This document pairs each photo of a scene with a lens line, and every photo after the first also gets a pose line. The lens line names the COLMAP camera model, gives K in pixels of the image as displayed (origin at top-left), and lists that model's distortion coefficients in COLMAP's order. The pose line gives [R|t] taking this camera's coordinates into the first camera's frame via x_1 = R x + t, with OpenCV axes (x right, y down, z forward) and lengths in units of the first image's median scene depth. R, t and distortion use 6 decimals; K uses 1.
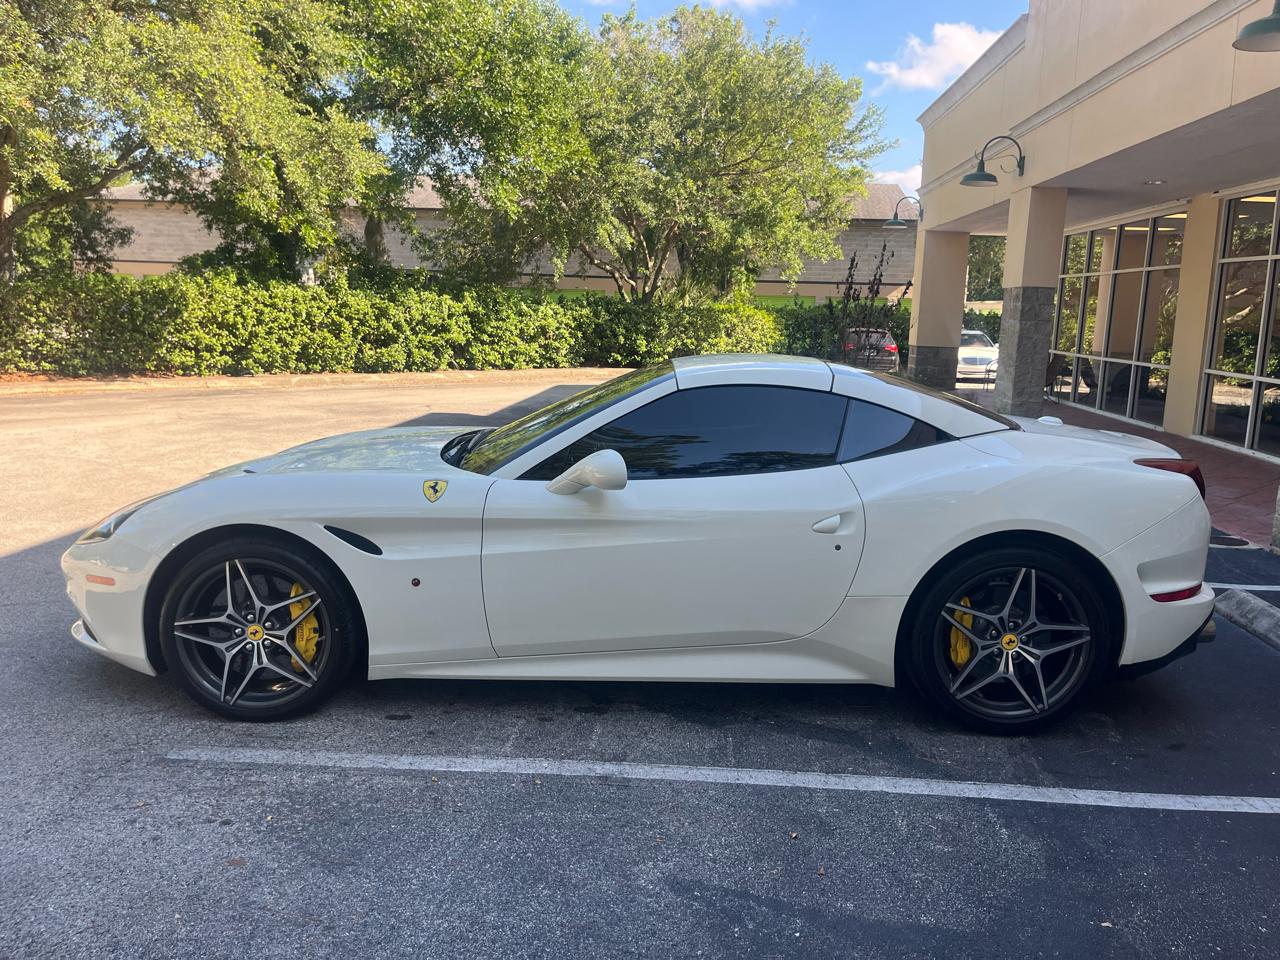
lens RADIAL K [[985.6, 0, 635.9], [0, 985.6, 463.5], [0, 0, 1]] dist [0.067553, -0.096651]
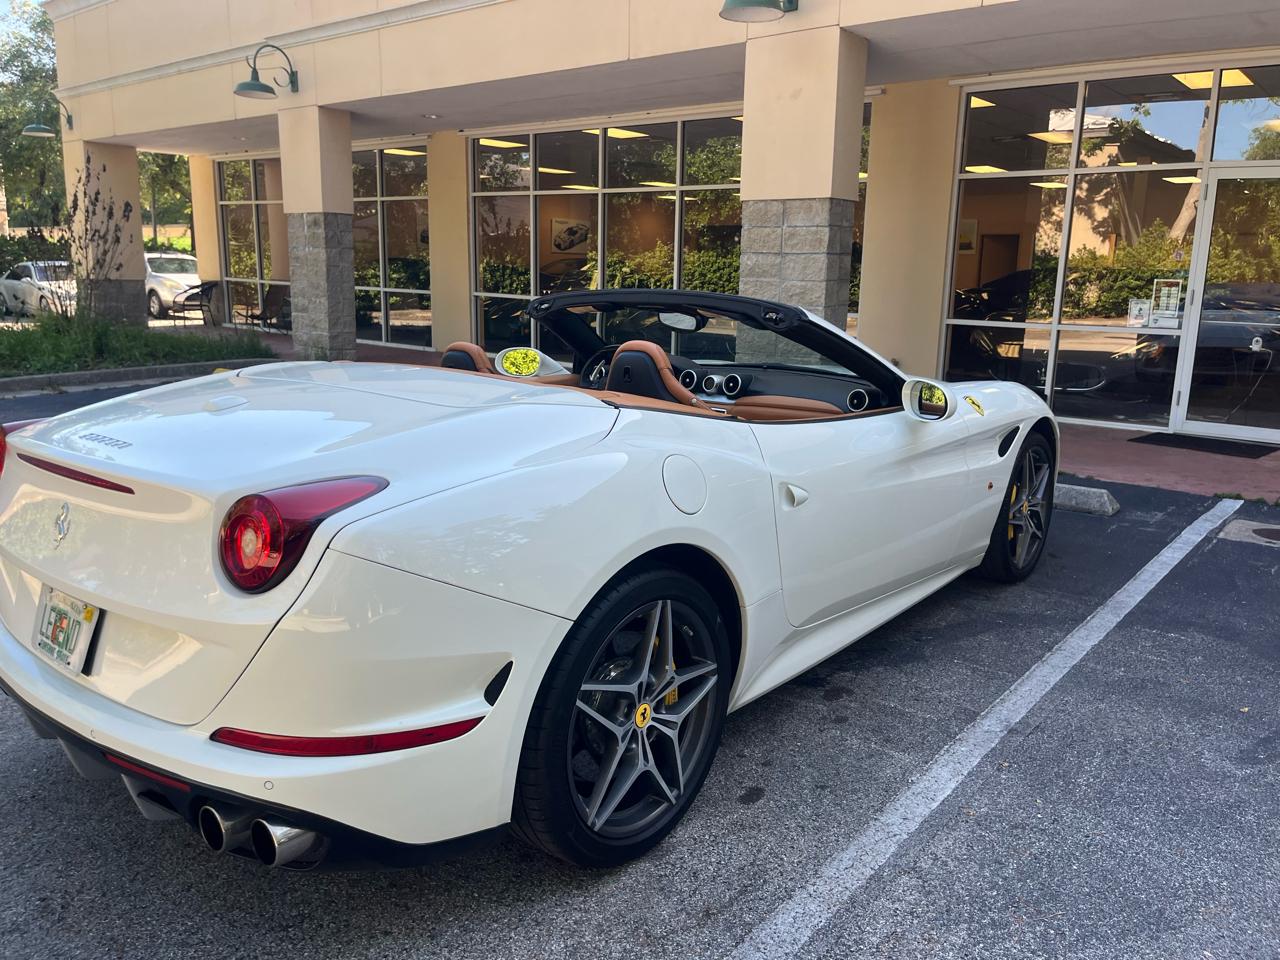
lens RADIAL K [[985.6, 0, 650.7], [0, 985.6, 468.0], [0, 0, 1]] dist [0.067553, -0.096651]
pose [[0.565404, -0.182714, 0.804322, -0.830202], [0.124464, 0.982889, 0.135785, -0.087686], [-0.815369, 0.023336, 0.578471, 0.643882]]
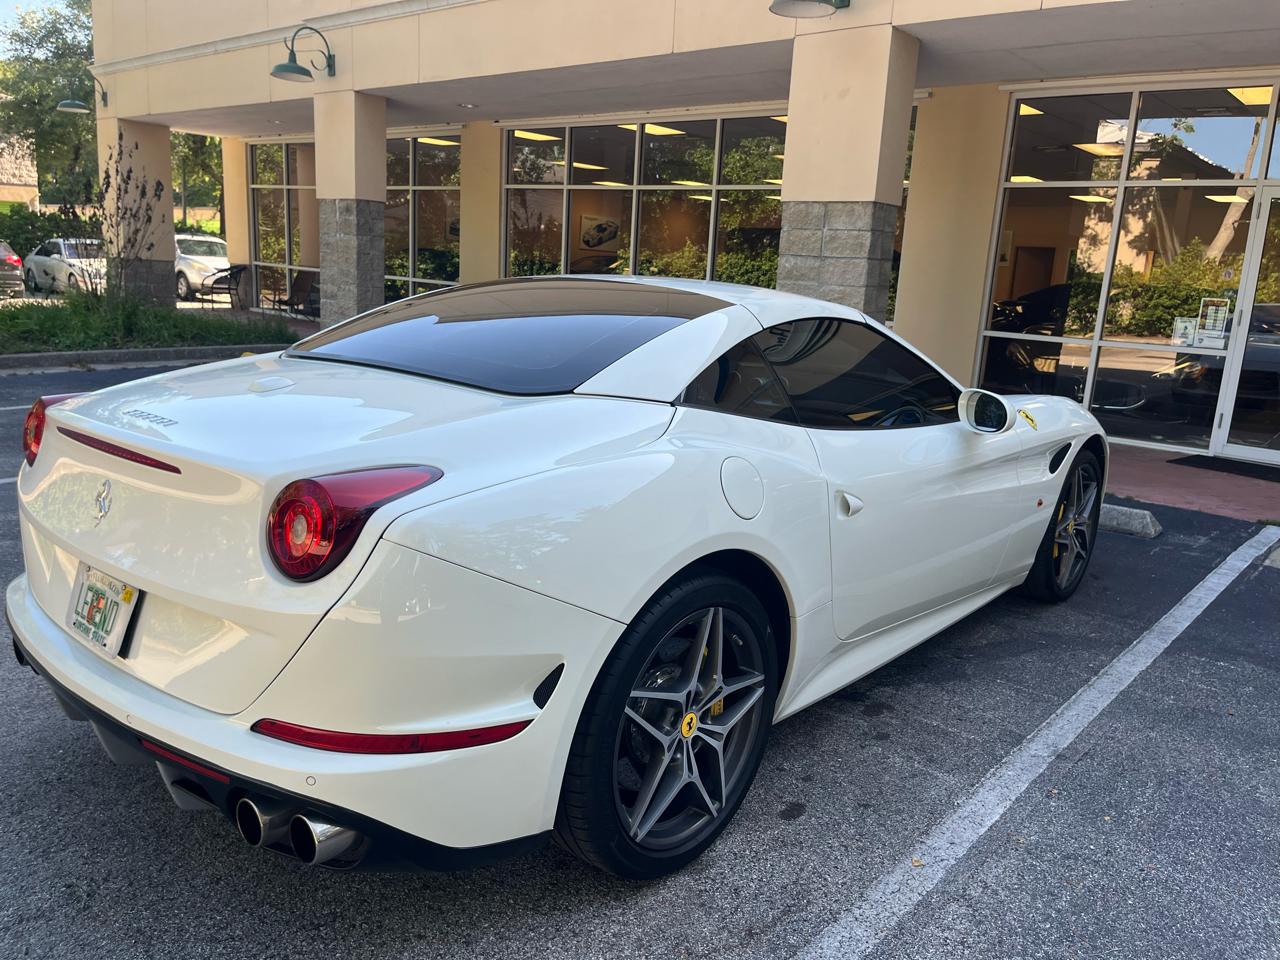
lens RADIAL K [[985.6, 0, 648.5], [0, 985.6, 487.1], [0, 0, 1]] dist [0.067553, -0.096651]
pose [[0.586893, -0.172764, 0.791018, -0.825577], [0.086052, 0.984746, 0.151229, -0.086119], [-0.805079, -0.020687, 0.592807, 0.679042]]
